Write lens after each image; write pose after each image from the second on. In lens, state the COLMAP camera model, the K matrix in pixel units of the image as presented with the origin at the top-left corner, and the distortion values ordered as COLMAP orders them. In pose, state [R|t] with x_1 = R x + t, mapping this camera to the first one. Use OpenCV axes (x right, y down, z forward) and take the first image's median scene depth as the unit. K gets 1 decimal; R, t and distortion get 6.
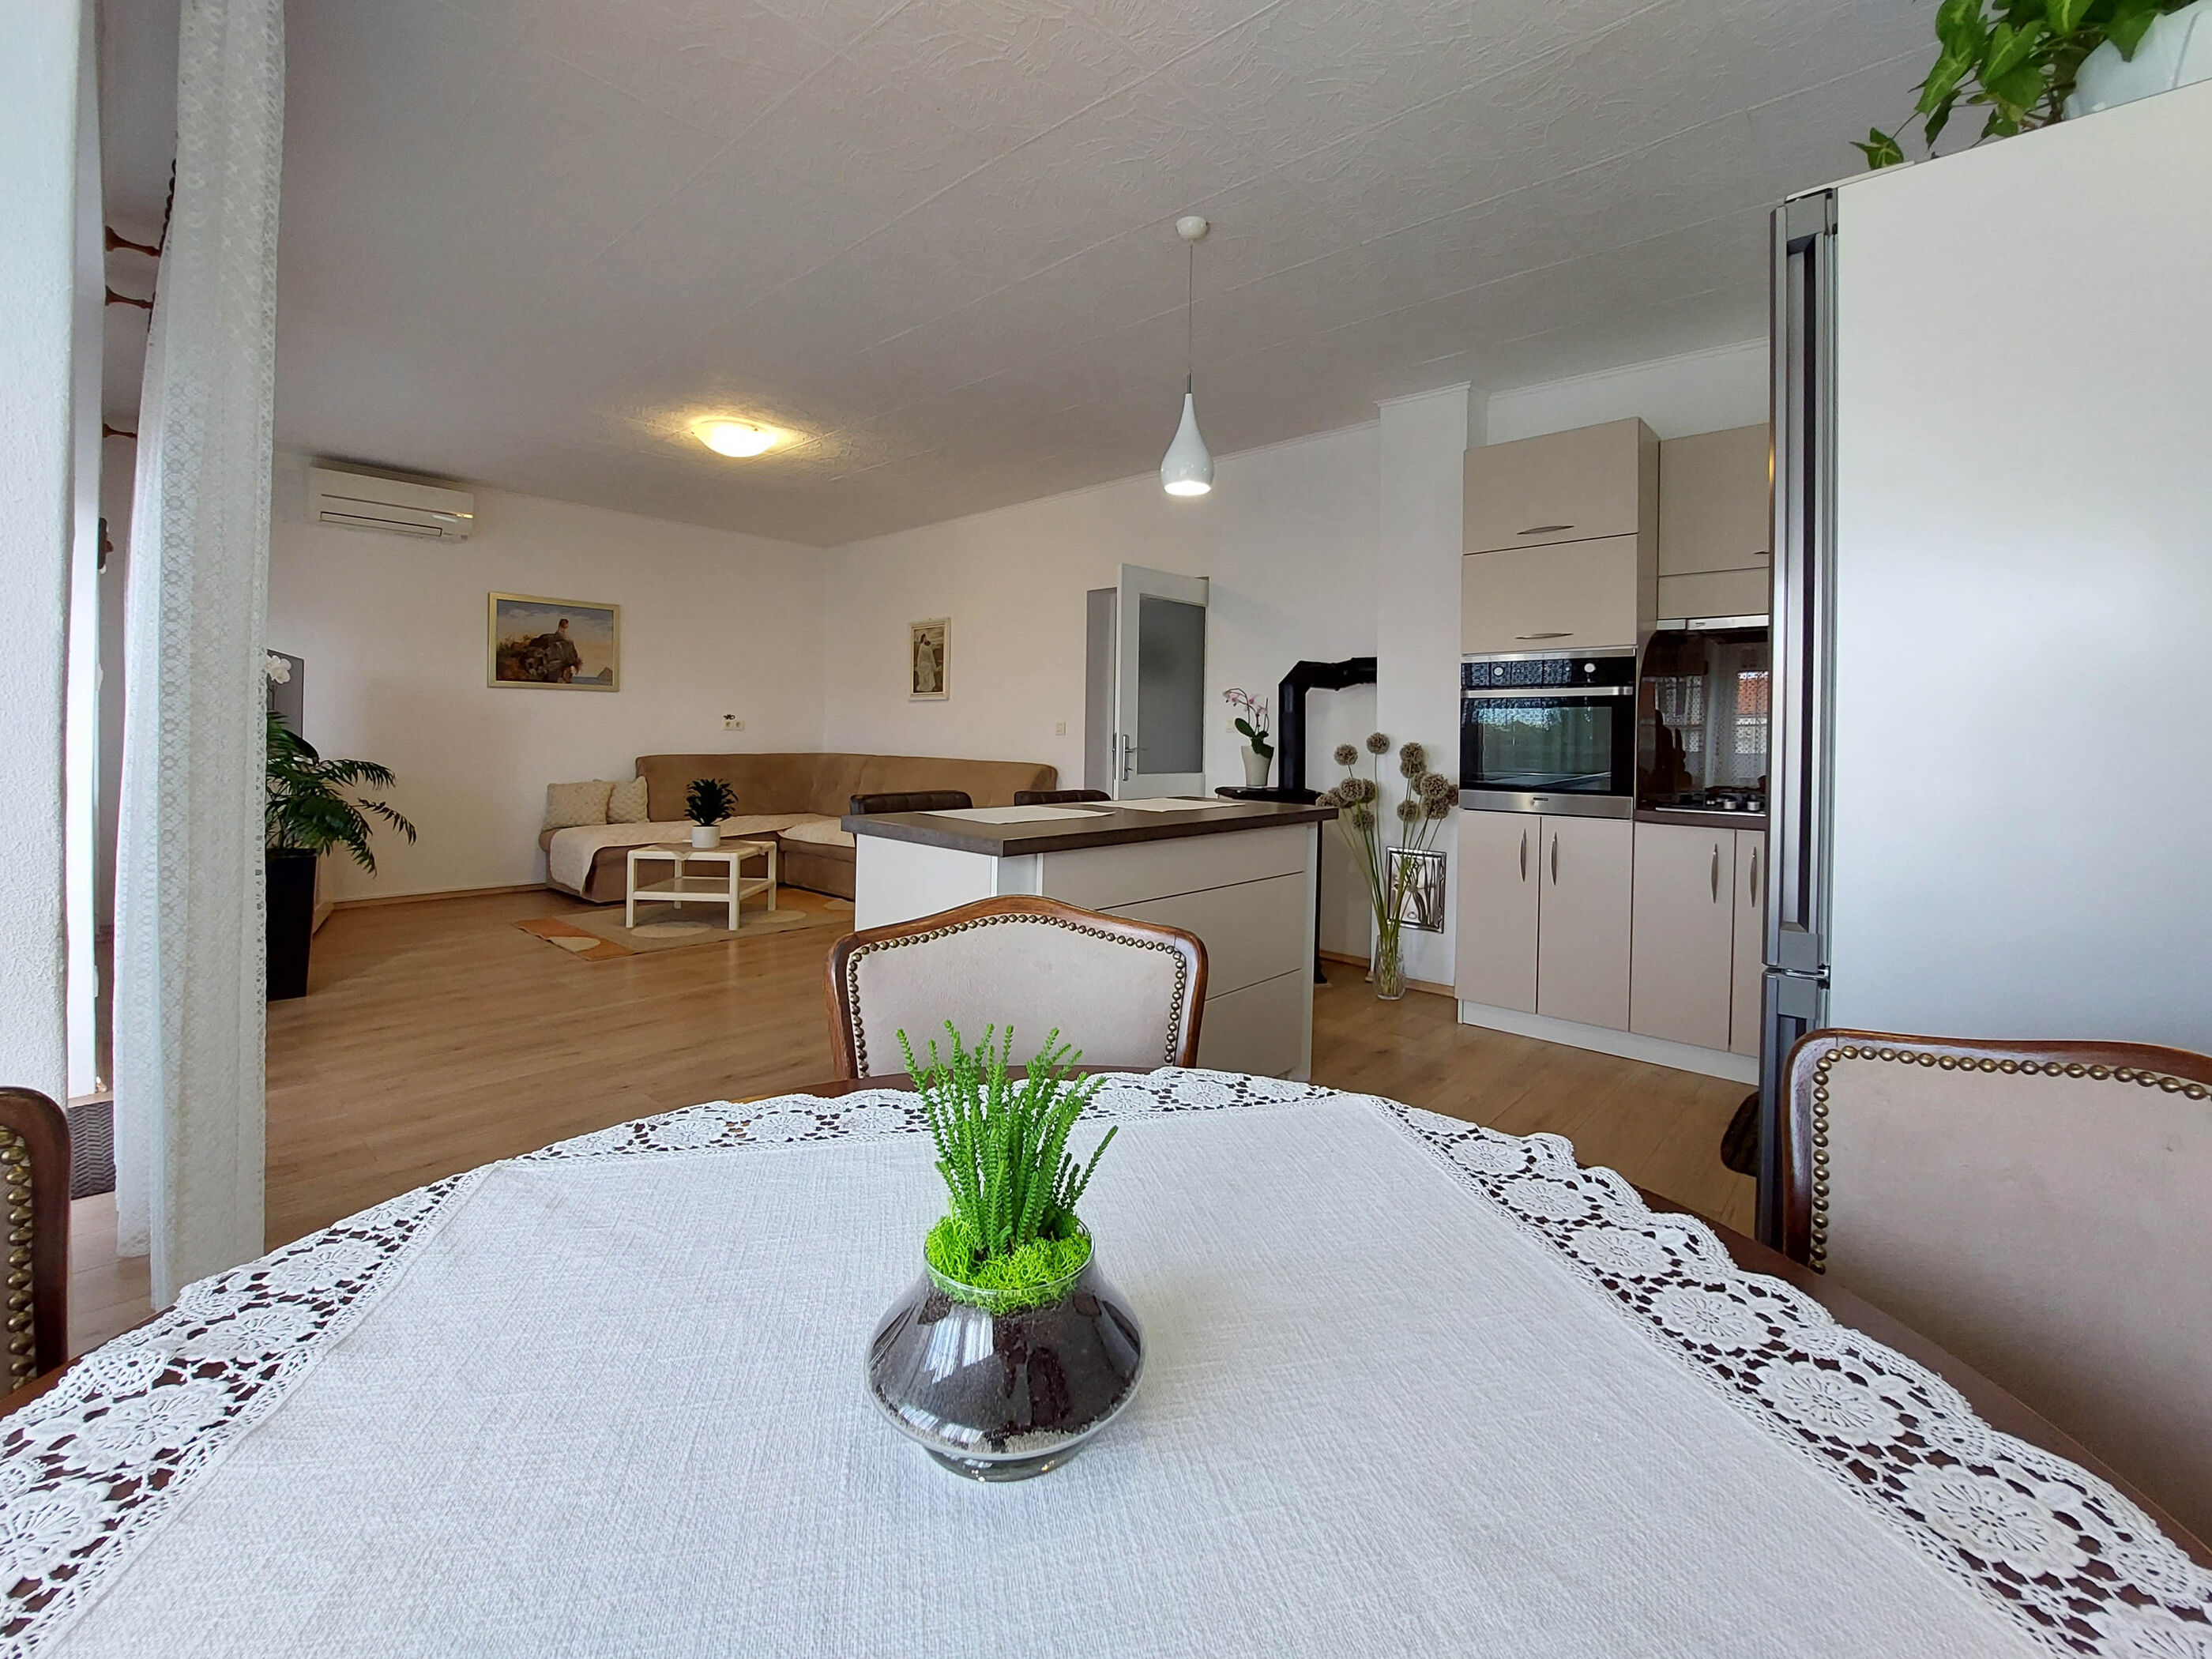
lens RADIAL K [[928.6, 0, 1120.3], [0, 928.6, 739.6], [0, 0, 1]] dist [-0.014934, 0.000070]
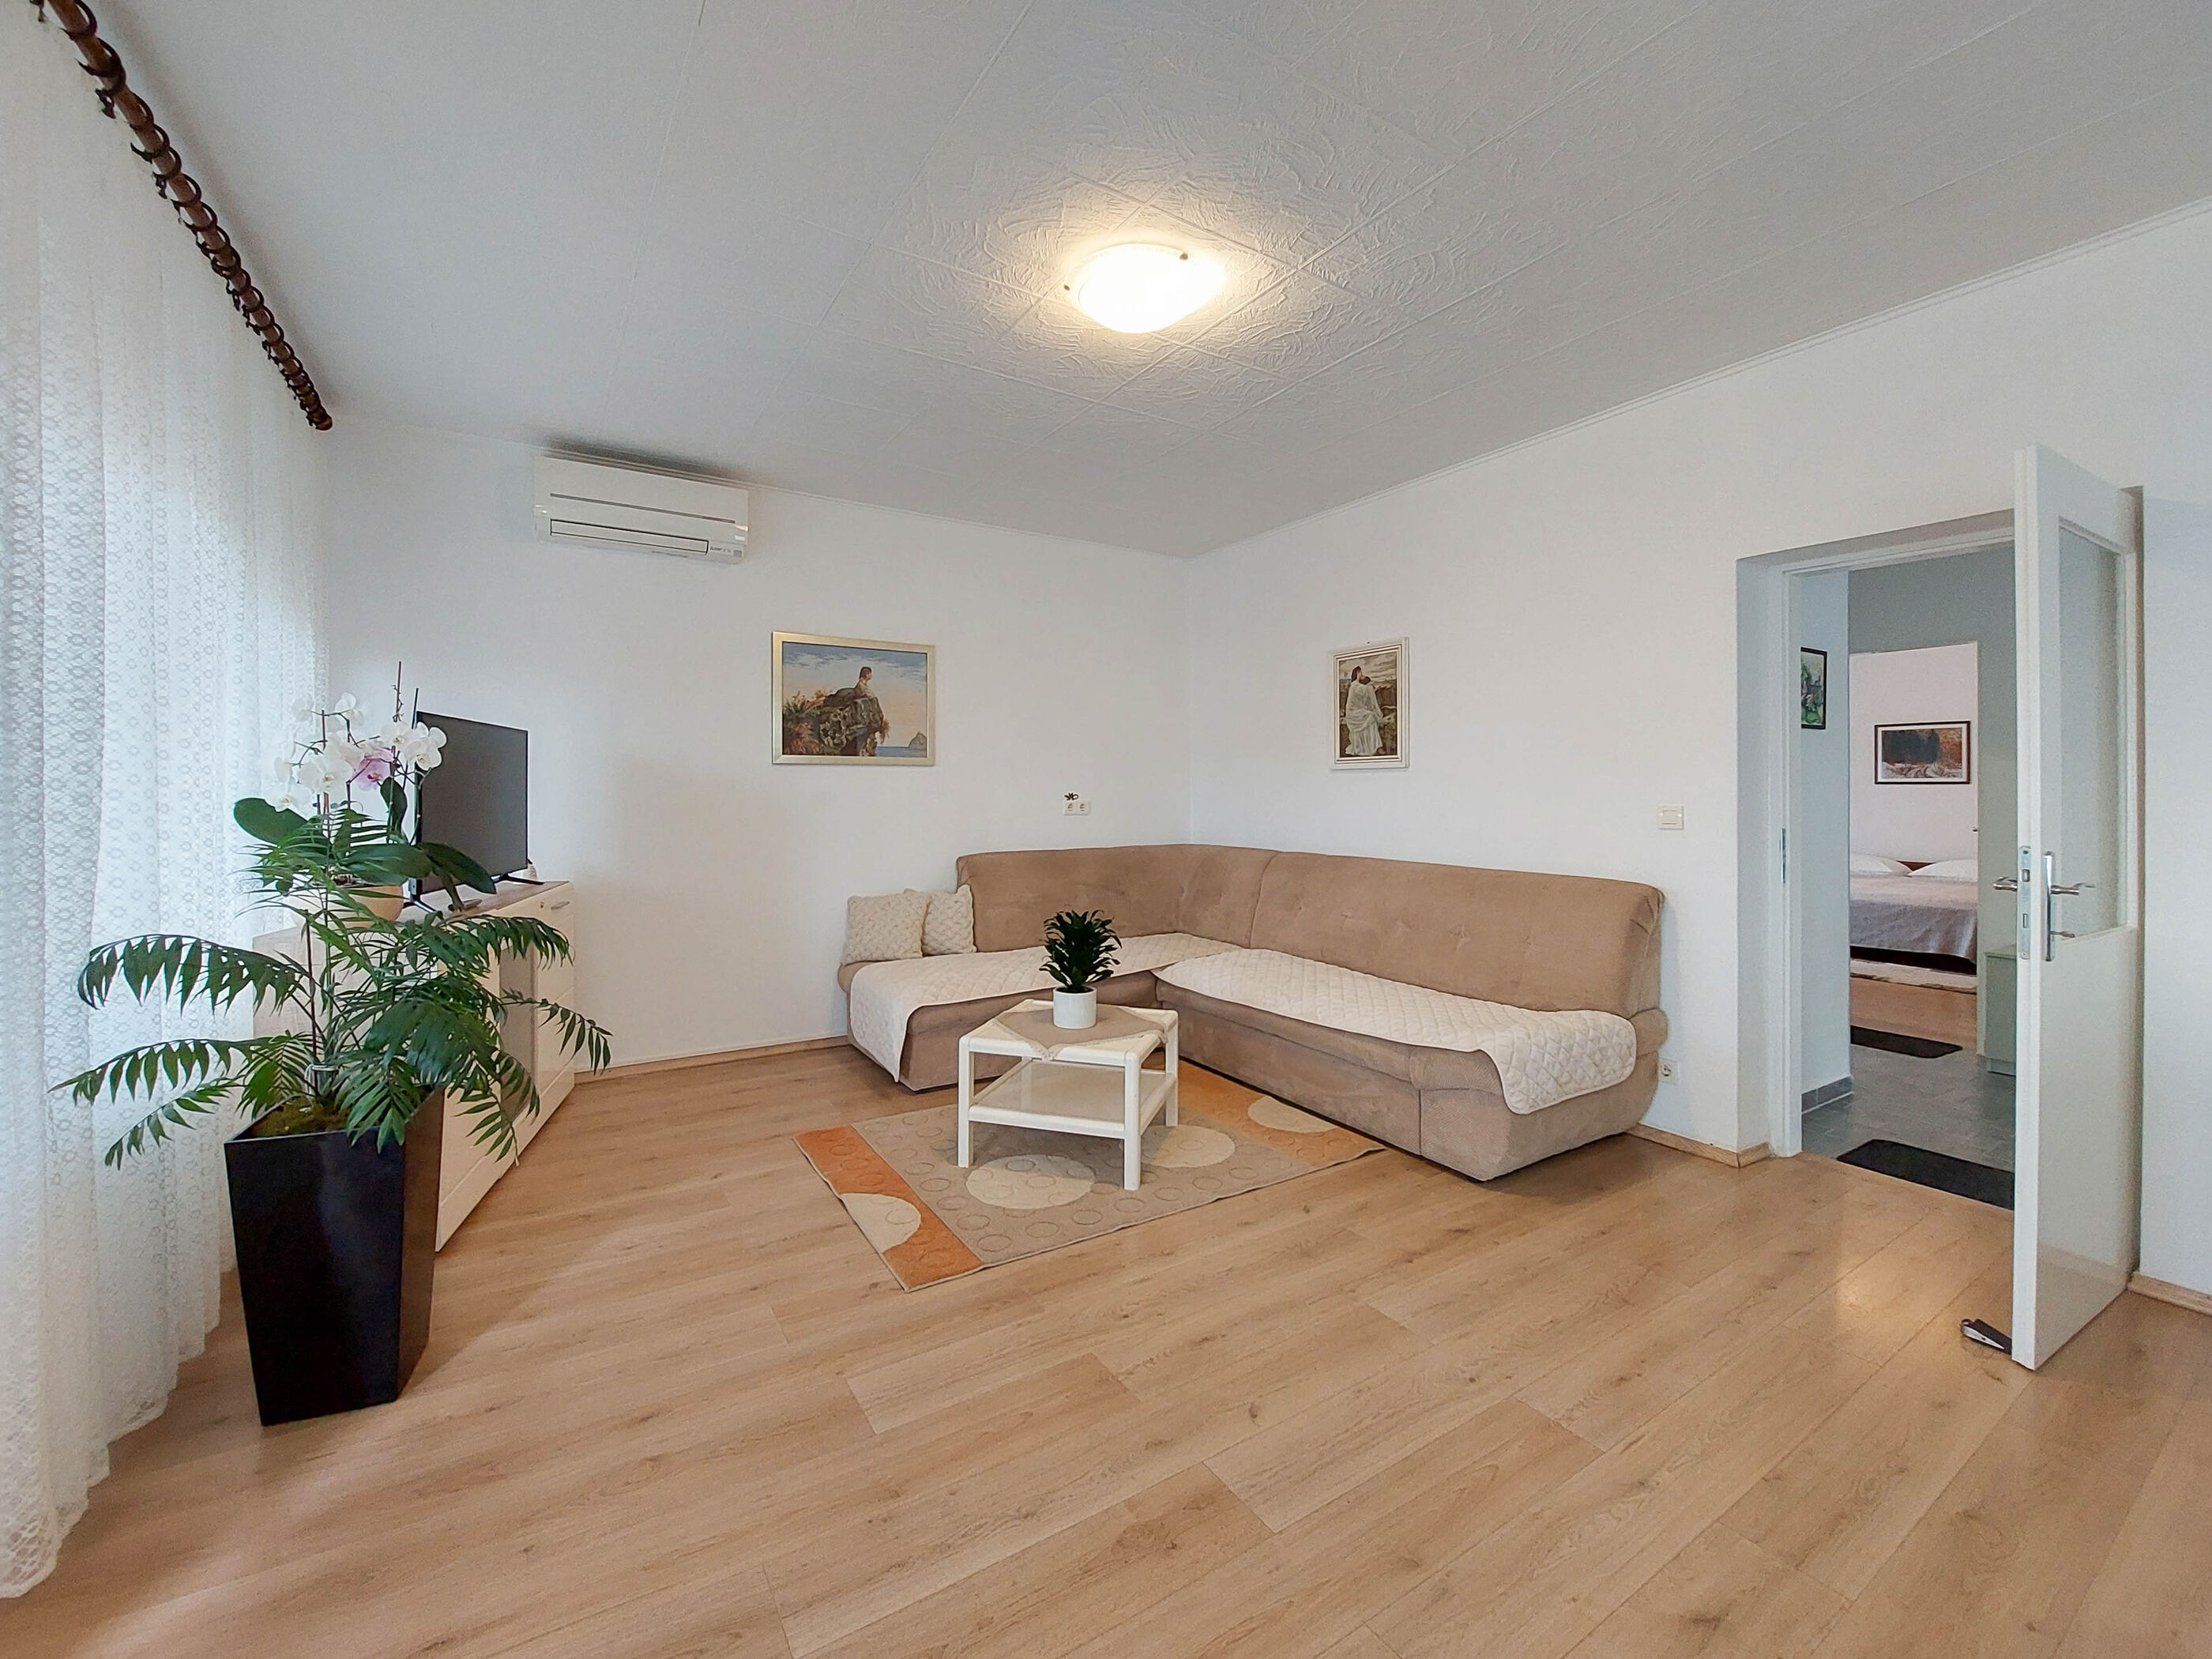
lens RADIAL K [[915.3, 0, 1110.1], [0, 915.3, 797.1], [0, 0, 1]] dist [-0.023099, -0.000478]
pose [[0.957638, -0.010614, -0.287778, -0.219396], [0.010789, 0.999941, -0.000977, -0.026644], [0.287771, -0.002169, 0.957697, 0.378338]]
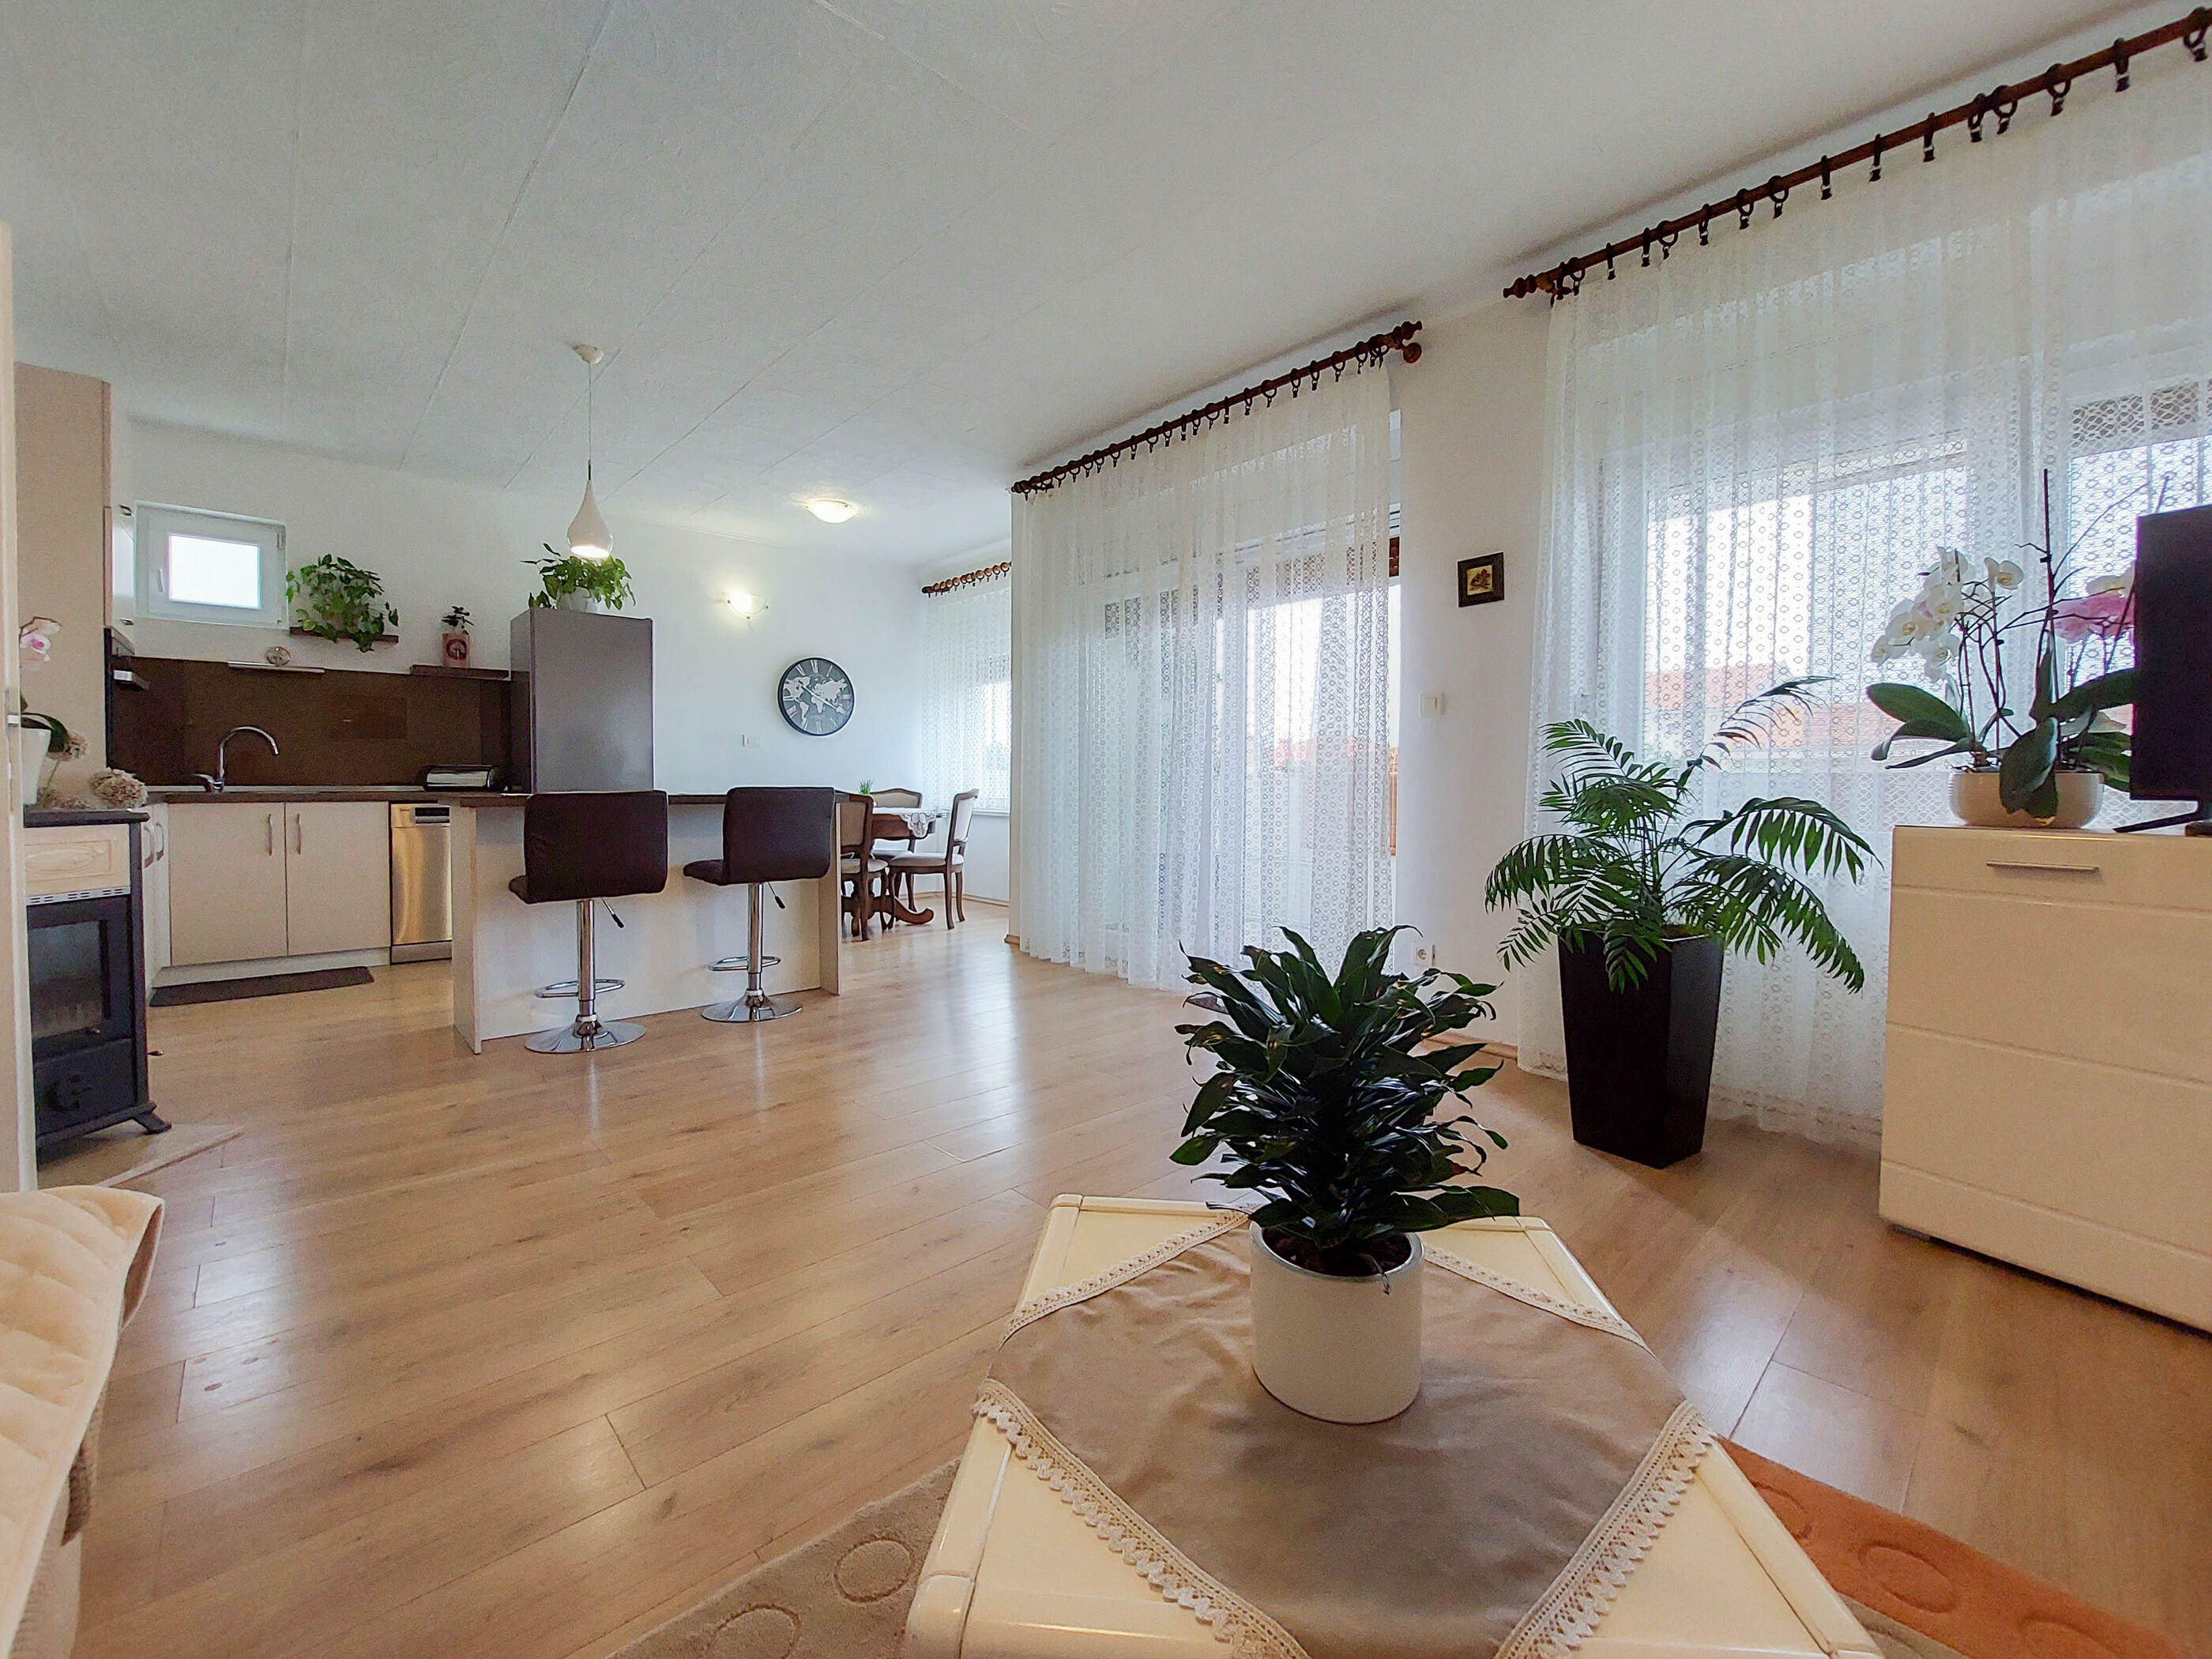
lens RADIAL K [[903.4, 0, 1082.2], [0, 903.4, 808.7], [0, 0, 1]] dist [-0.000217, -0.010106]
pose [[-0.991708, -0.023504, 0.126347, -0.367350], [-0.019030, 0.999152, 0.036504, 0.015337], [-0.127098, 0.033797, -0.991314, 1.004541]]
